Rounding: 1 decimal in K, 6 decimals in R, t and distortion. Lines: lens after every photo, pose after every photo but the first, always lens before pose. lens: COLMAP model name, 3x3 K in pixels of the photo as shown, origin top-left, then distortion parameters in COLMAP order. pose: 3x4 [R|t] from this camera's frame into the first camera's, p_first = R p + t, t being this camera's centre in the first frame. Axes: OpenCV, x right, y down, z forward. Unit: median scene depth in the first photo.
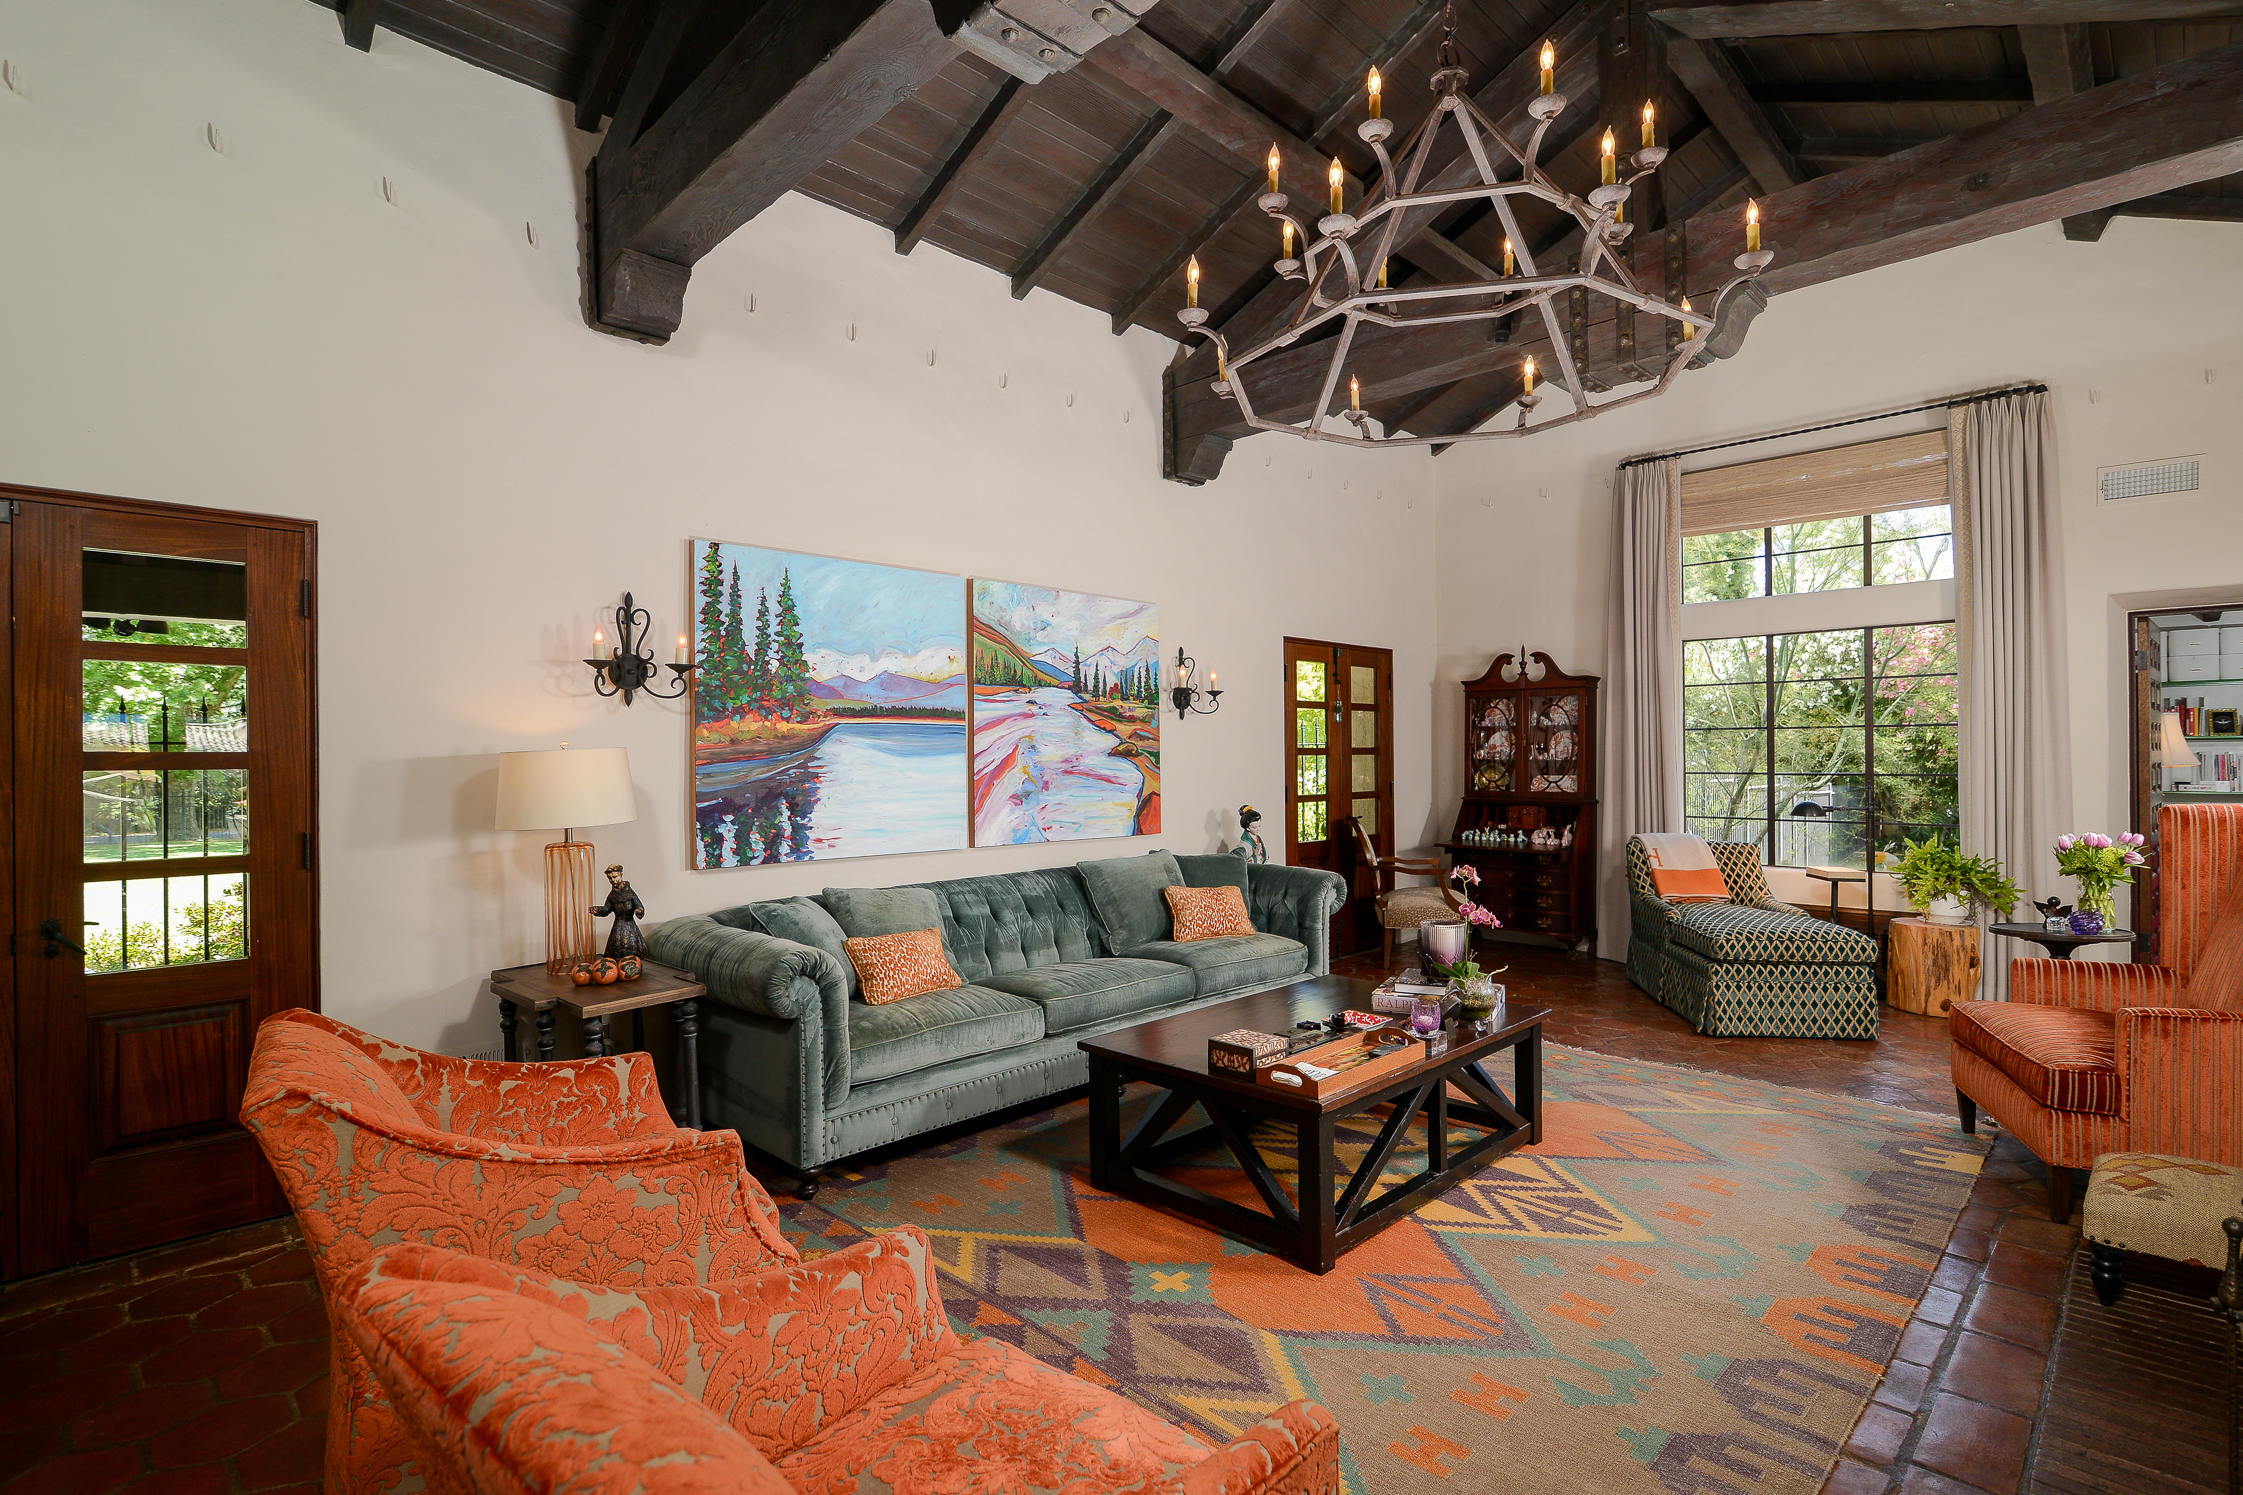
lens RADIAL K [[1095.5, 0, 1128.6], [0, 1095.5, 754.9], [0, 0, 1]] dist [-0.011745, -0.000129]
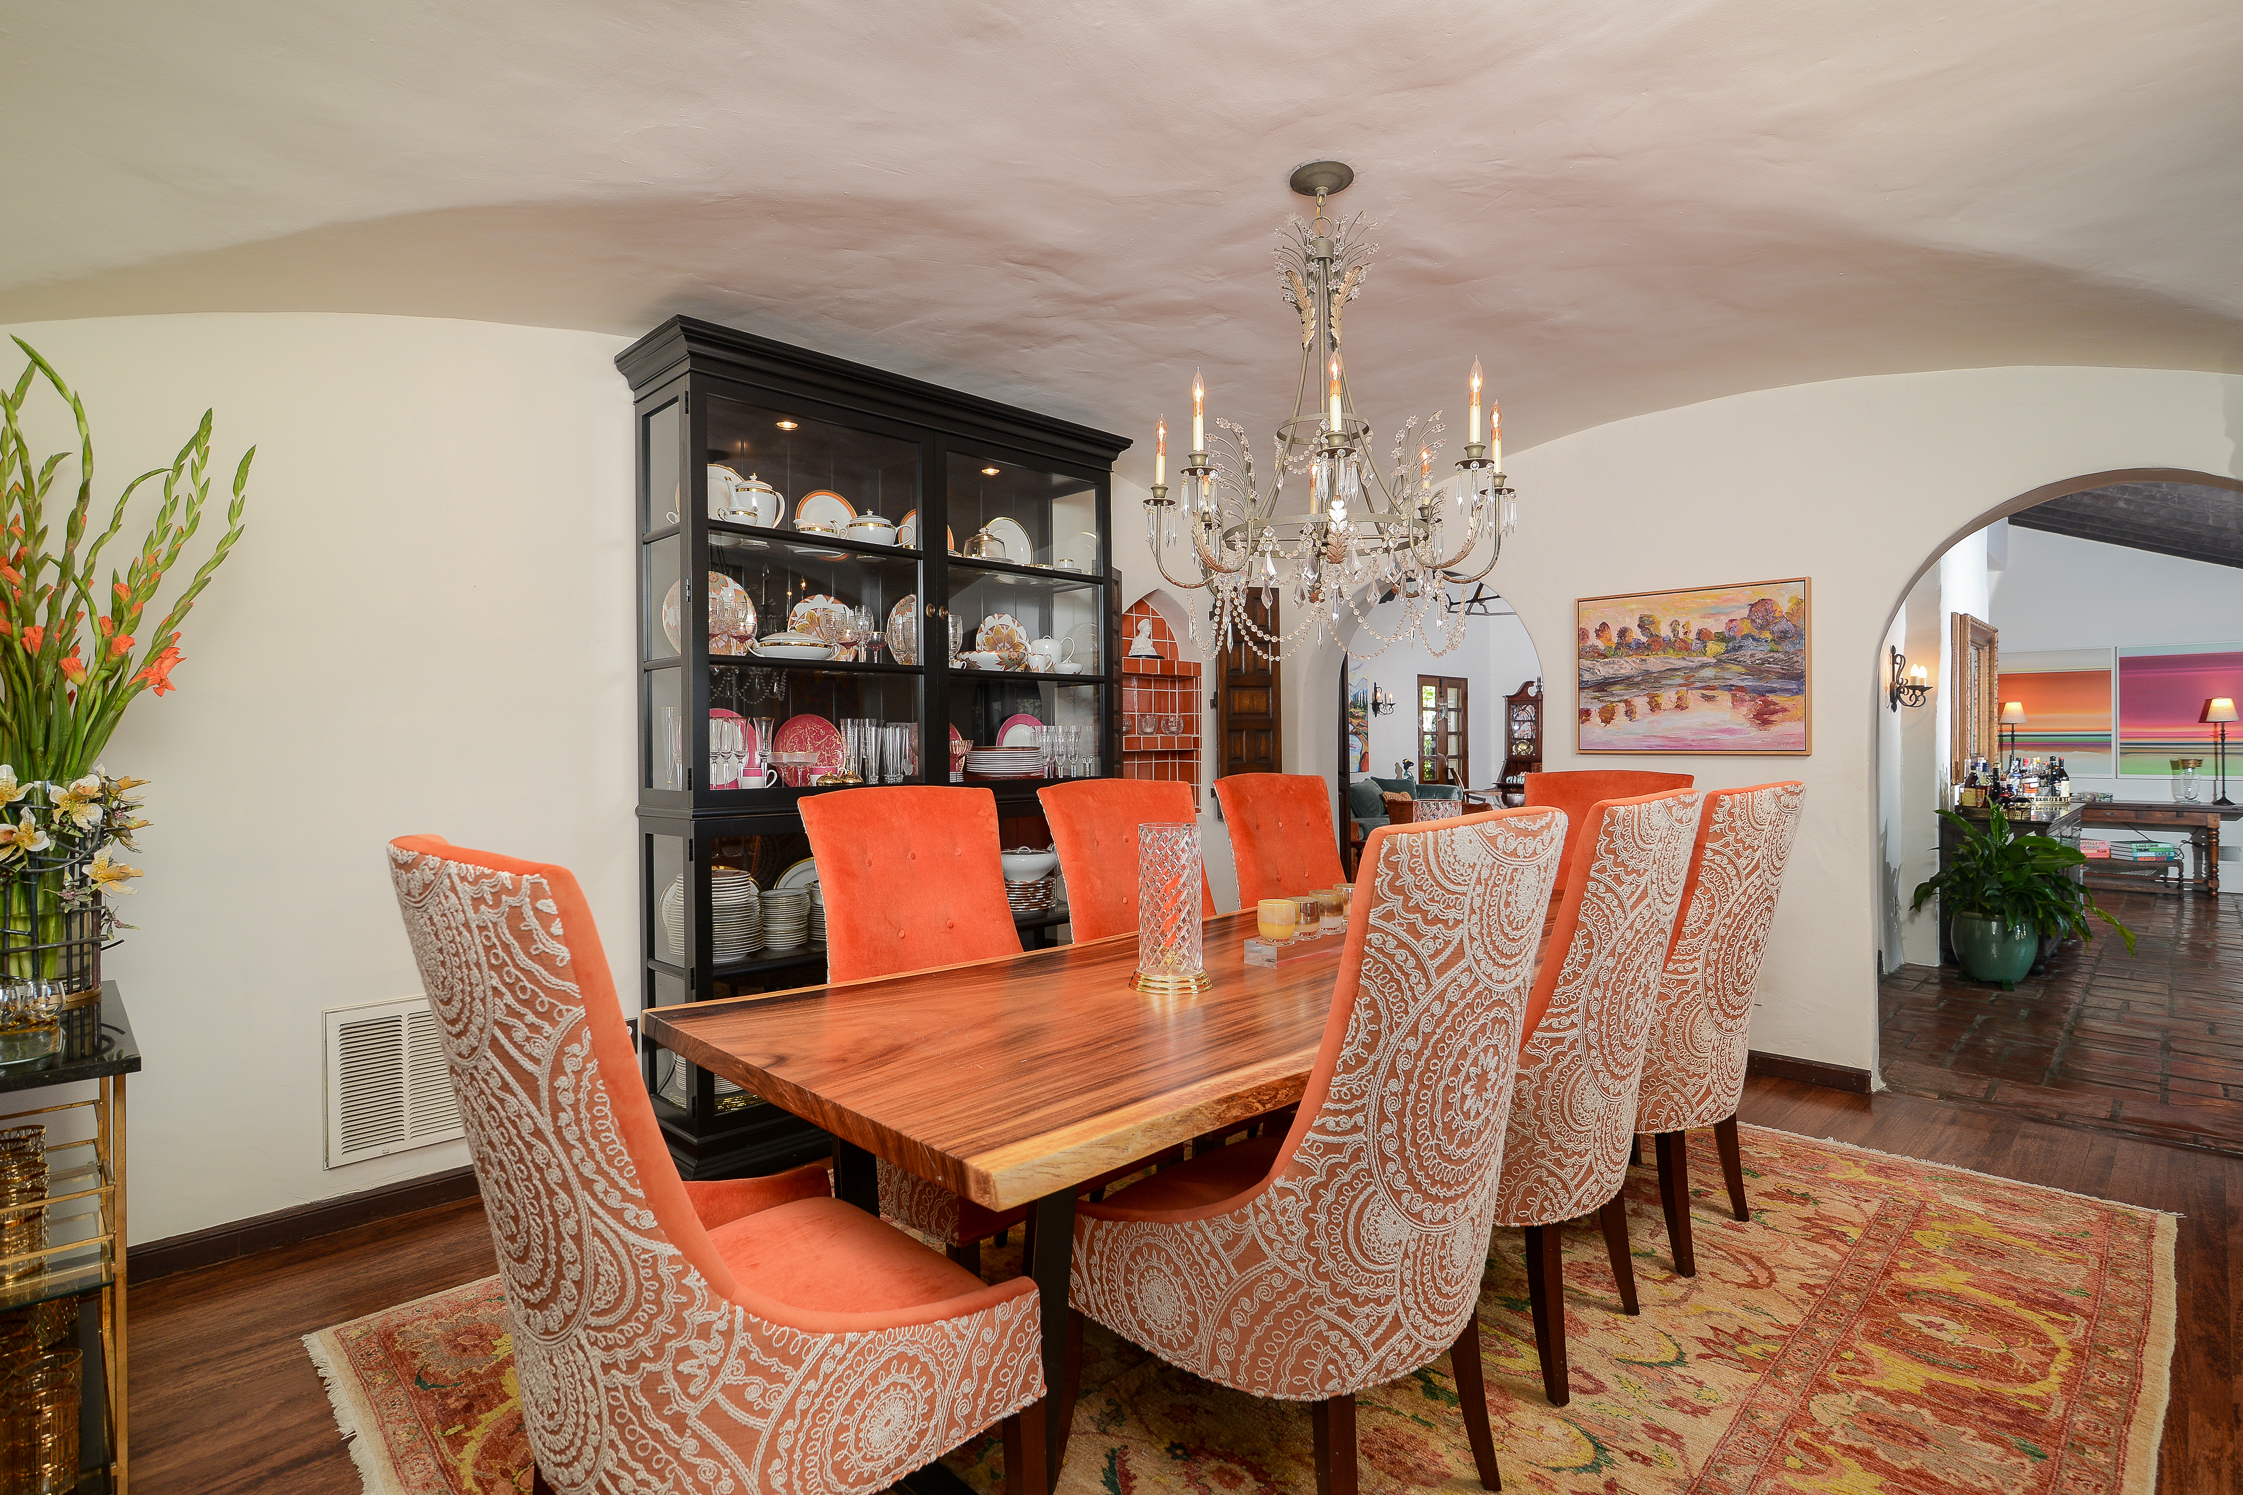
lens RADIAL K [[1080.9, 0, 1124.5], [0, 1080.9, 750.2], [0, 0, 1]] dist [-0.010142, 0.001452]
pose [[0.999870, -0.002233, -0.015947, -0.334194], [0.002271, 0.999995, 0.002416, 0.020813], [0.015941, -0.002452, 0.999870, -0.897426]]
